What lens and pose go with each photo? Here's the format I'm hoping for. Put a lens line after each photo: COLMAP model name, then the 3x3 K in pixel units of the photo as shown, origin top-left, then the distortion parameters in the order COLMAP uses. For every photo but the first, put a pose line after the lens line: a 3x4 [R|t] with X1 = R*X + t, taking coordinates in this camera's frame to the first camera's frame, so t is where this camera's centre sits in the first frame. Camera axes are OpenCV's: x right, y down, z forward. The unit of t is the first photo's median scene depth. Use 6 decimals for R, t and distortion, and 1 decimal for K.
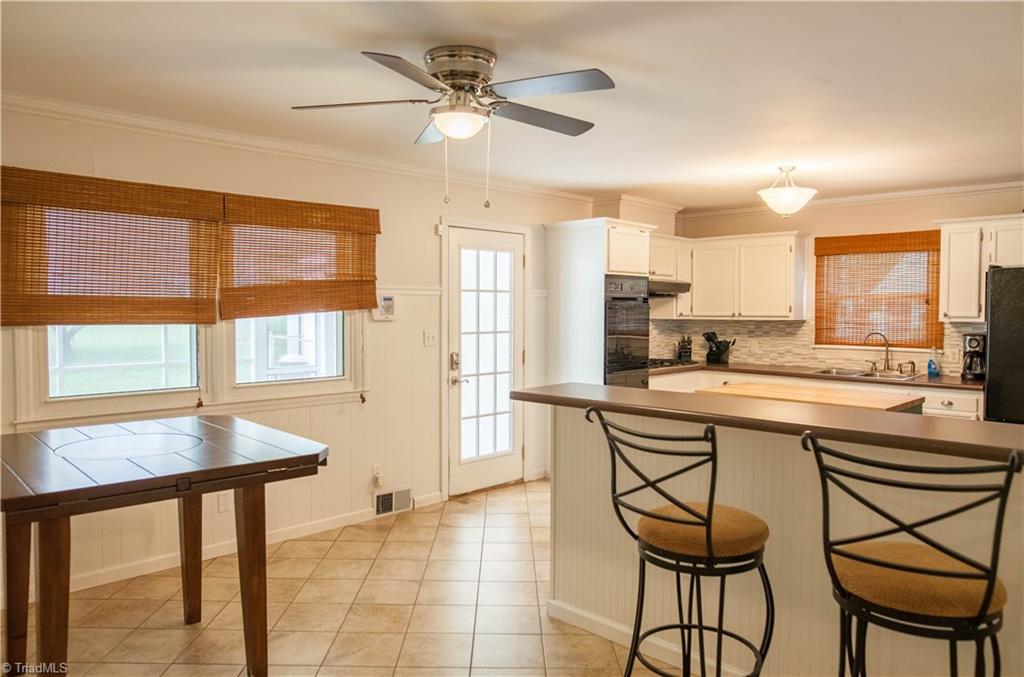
lens RADIAL K [[711.3, 0, 511.4], [0, 711.3, 335.6], [0, 0, 1]] dist [-0.027863, 0.016581]
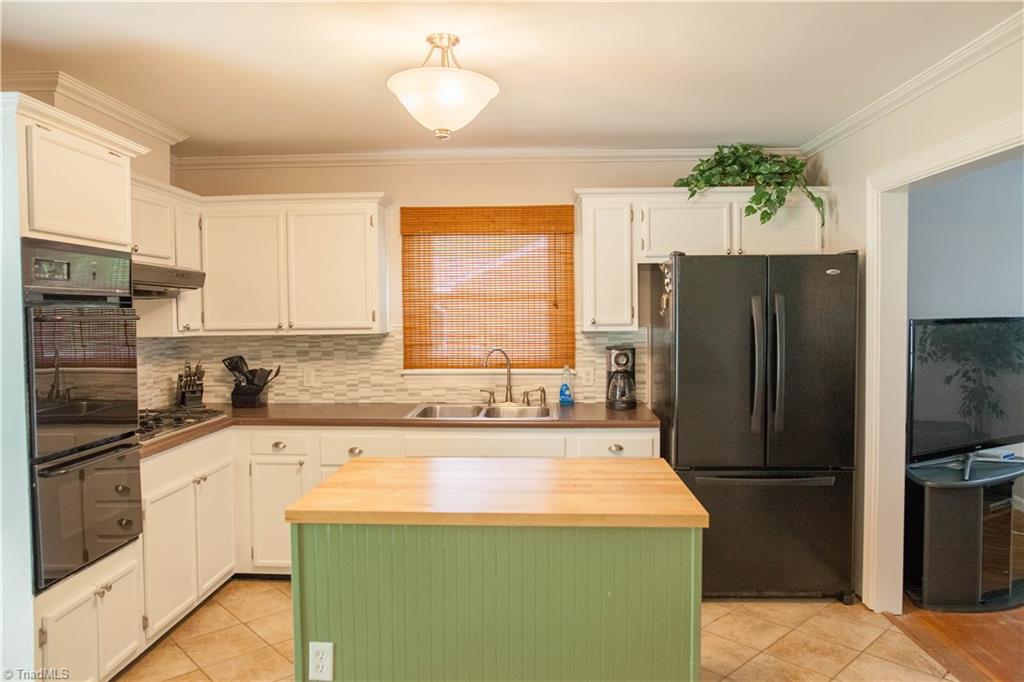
lens RADIAL K [[711.3, 0, 508.9], [0, 711.3, 337.1], [0, 0, 1]] dist [-0.027863, 0.016581]
pose [[0.745126, -0.031048, 0.666201, 0.060188], [0.035245, 0.999353, 0.007154, -0.019247], [-0.665992, 0.018150, 0.745738, 0.448194]]
